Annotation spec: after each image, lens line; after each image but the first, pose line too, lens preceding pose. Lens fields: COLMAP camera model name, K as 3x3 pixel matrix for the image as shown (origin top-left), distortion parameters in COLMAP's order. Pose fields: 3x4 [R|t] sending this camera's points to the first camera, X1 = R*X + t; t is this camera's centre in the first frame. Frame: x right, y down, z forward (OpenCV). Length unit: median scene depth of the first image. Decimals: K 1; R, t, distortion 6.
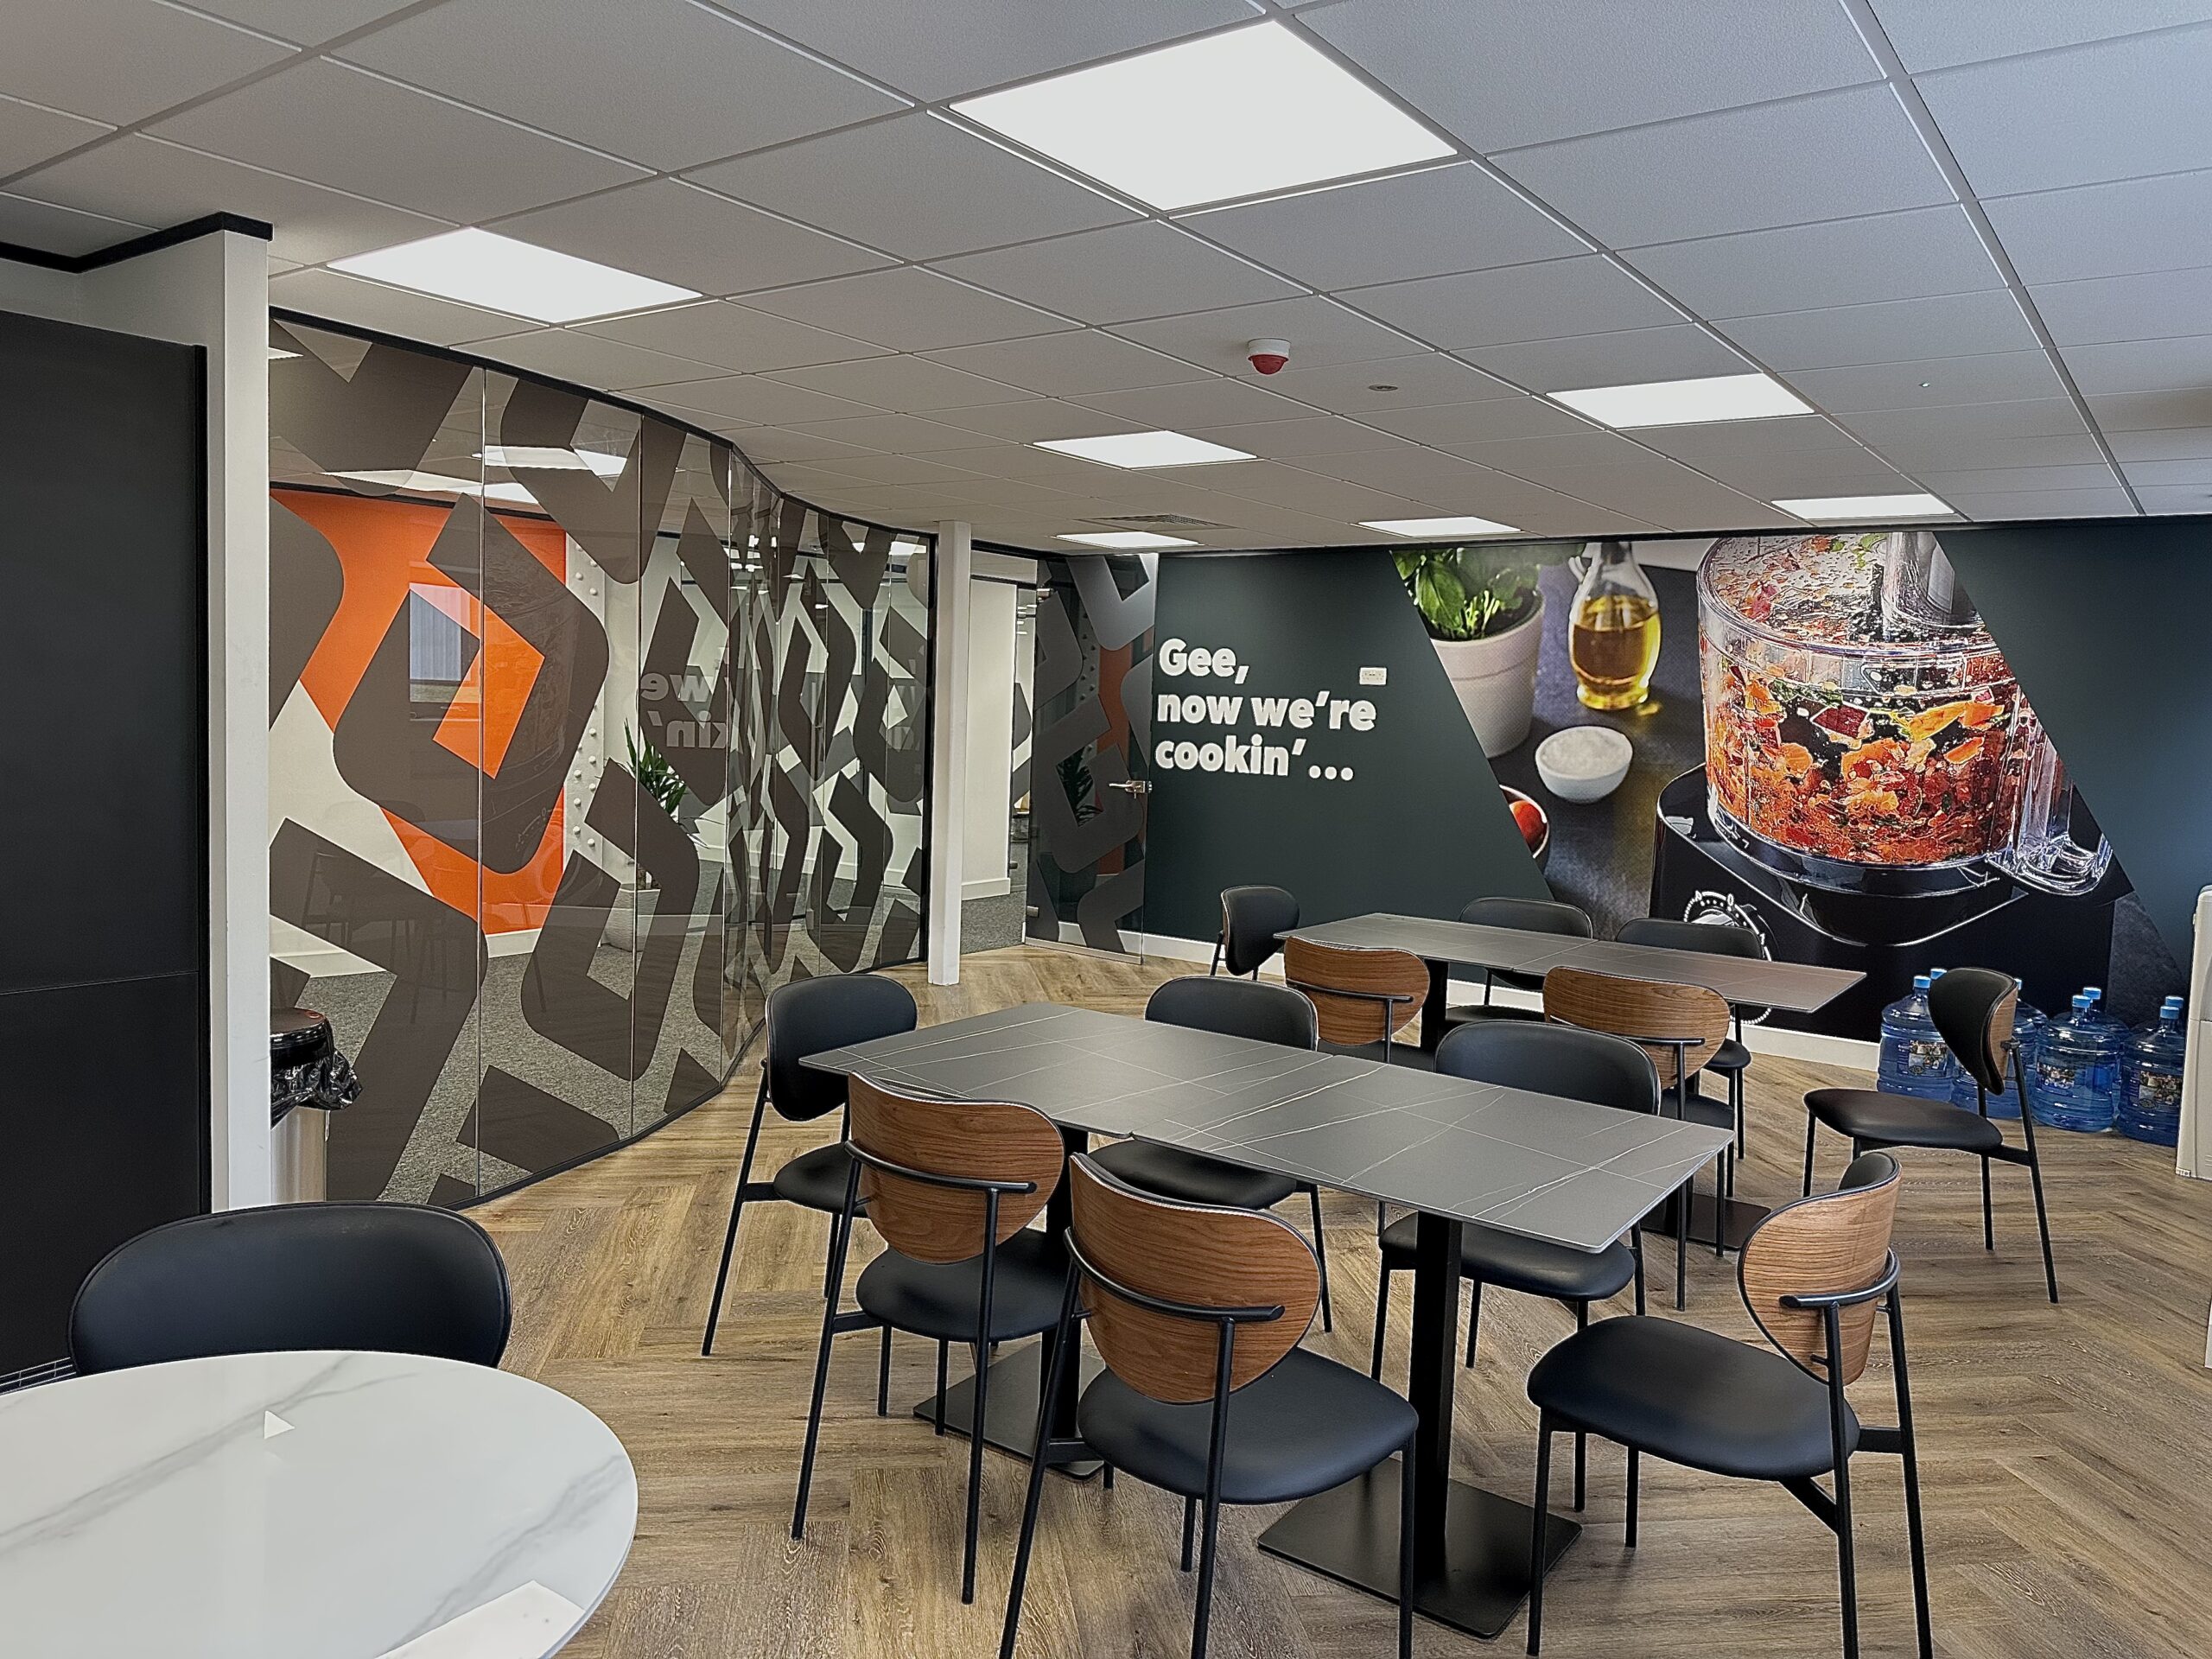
lens RADIAL K [[1551.4, 0, 1106.0], [0, 1551.4, 829.5], [0, 0, 1]] dist [0.041519, -0.003511]
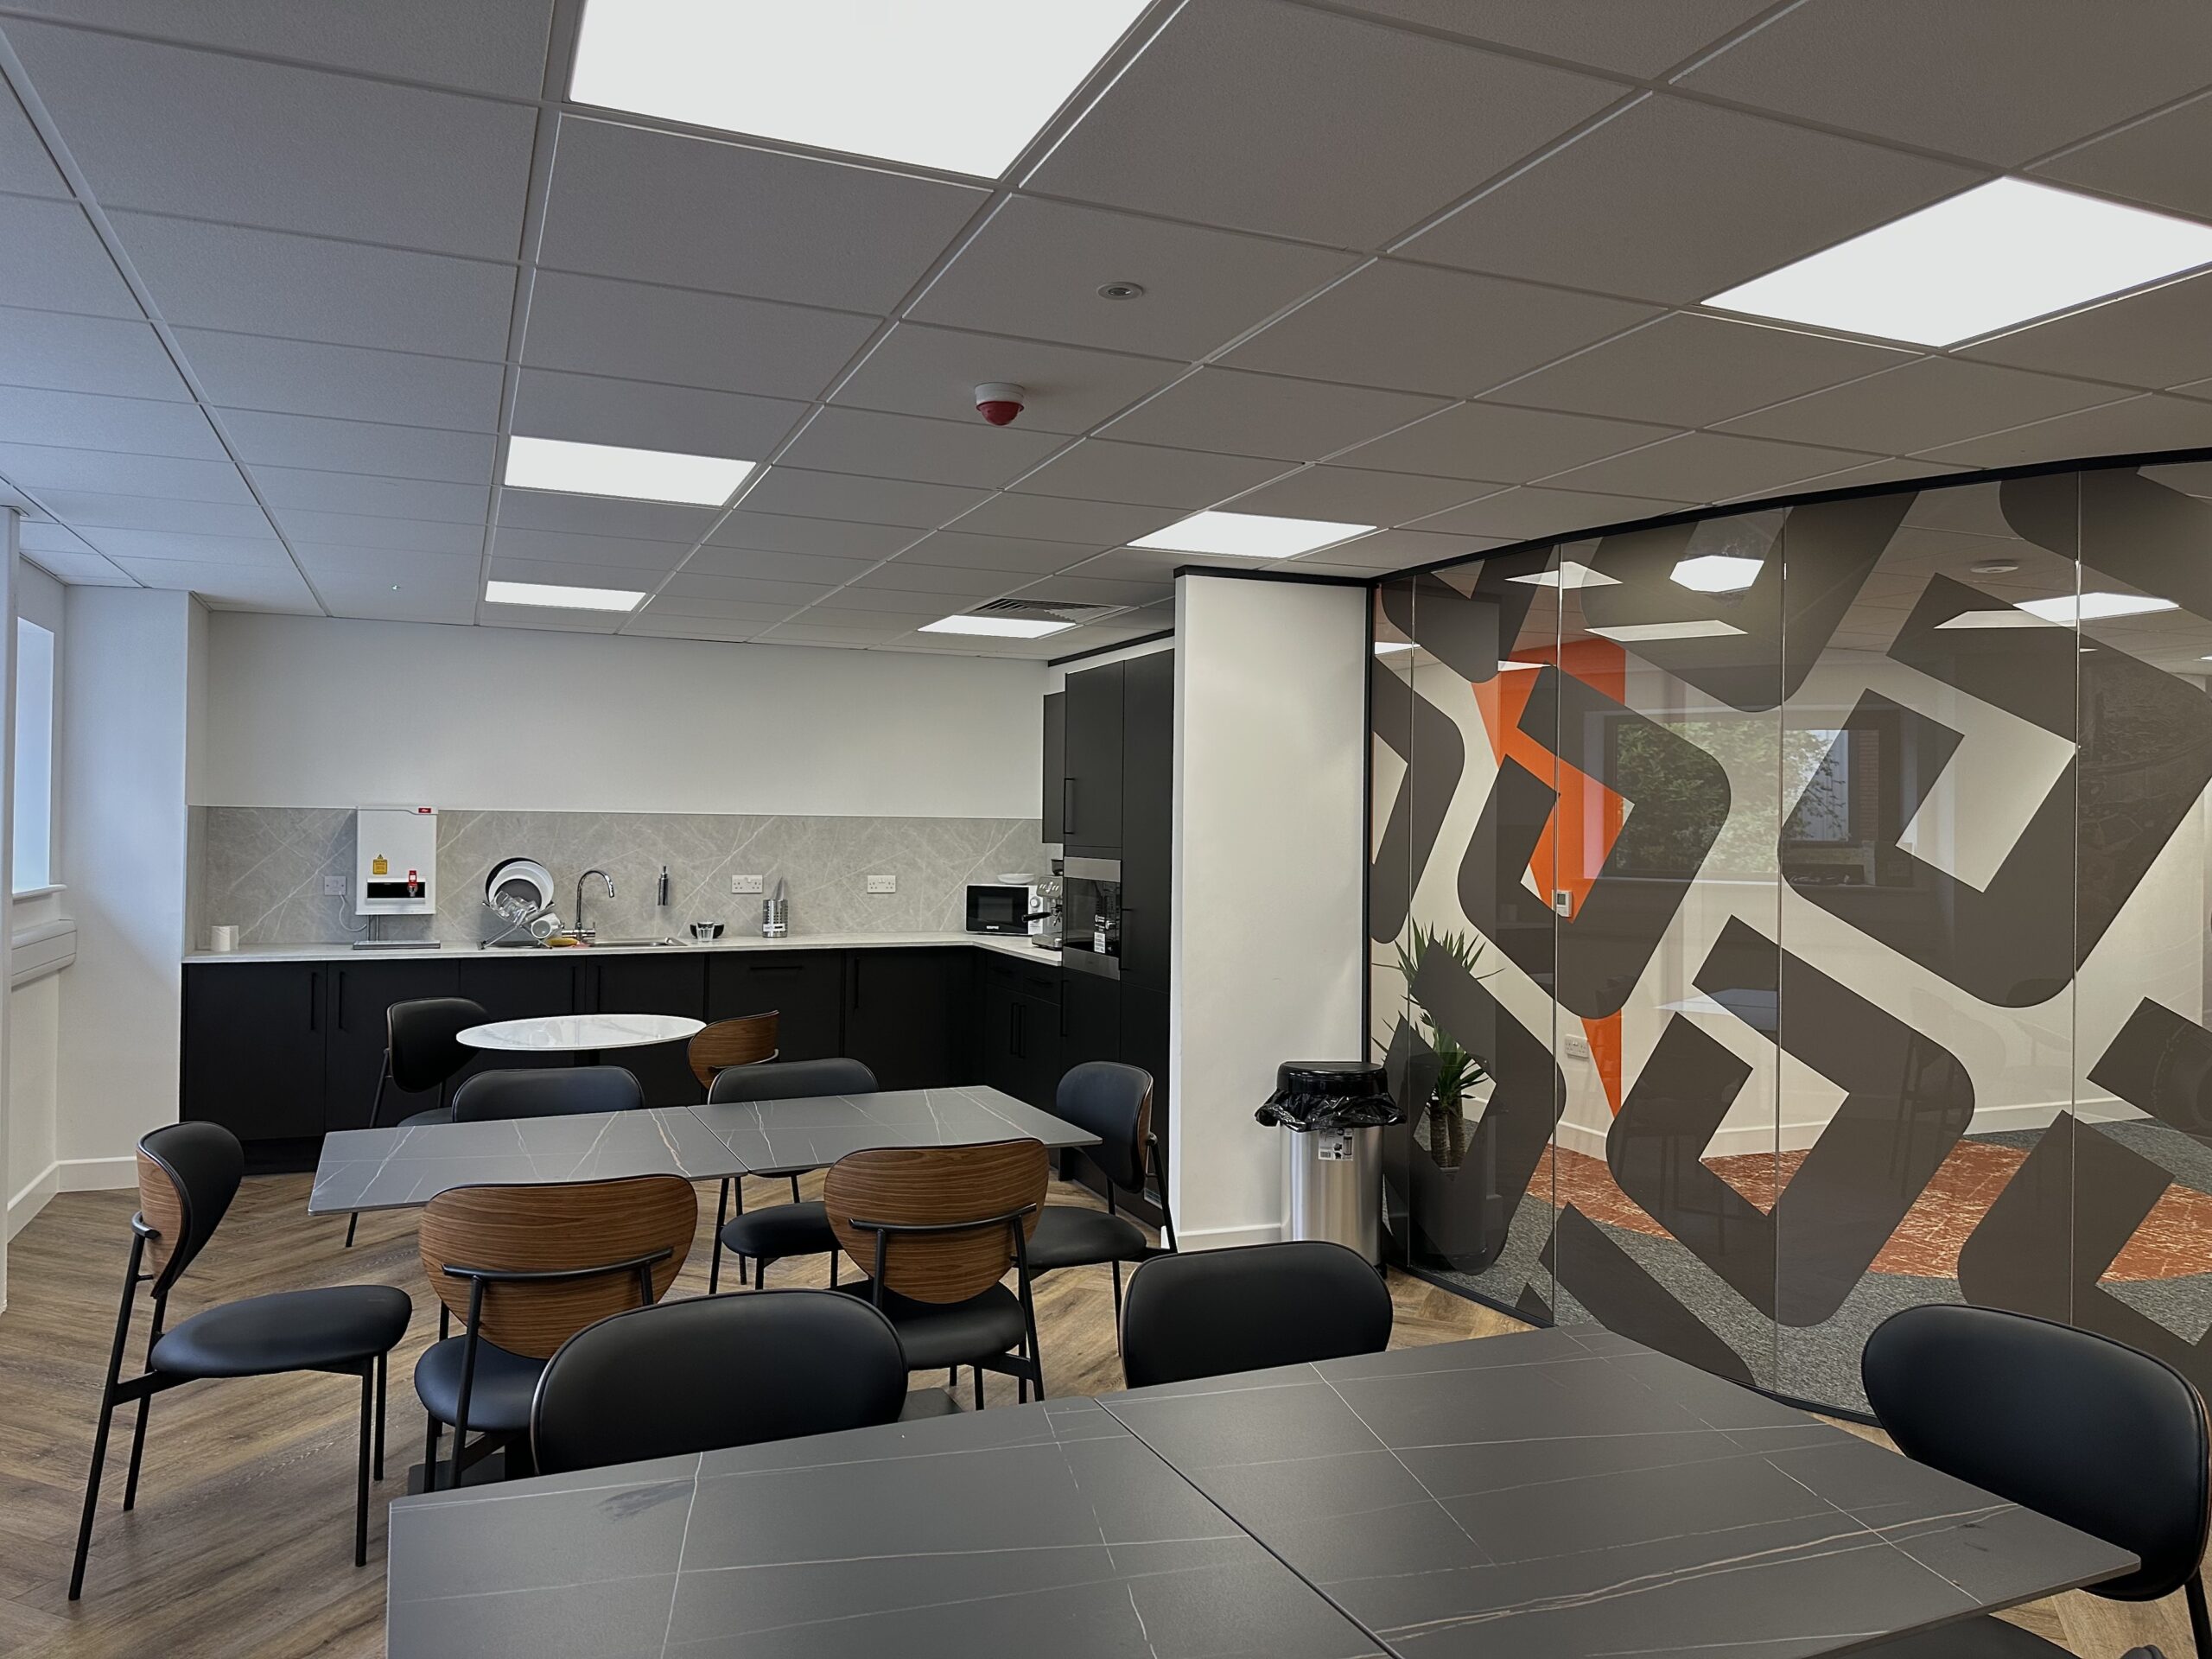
lens RADIAL K [[1551.4, 0, 1106.0], [0, 1551.4, 829.5], [0, 0, 1]] dist [0.041519, -0.003511]
pose [[-0.506440, -0.044794, -0.861111, 0.621157], [-0.093033, 0.995659, 0.002922, -0.064226], [0.857242, 0.081591, -0.508409, 1.169843]]
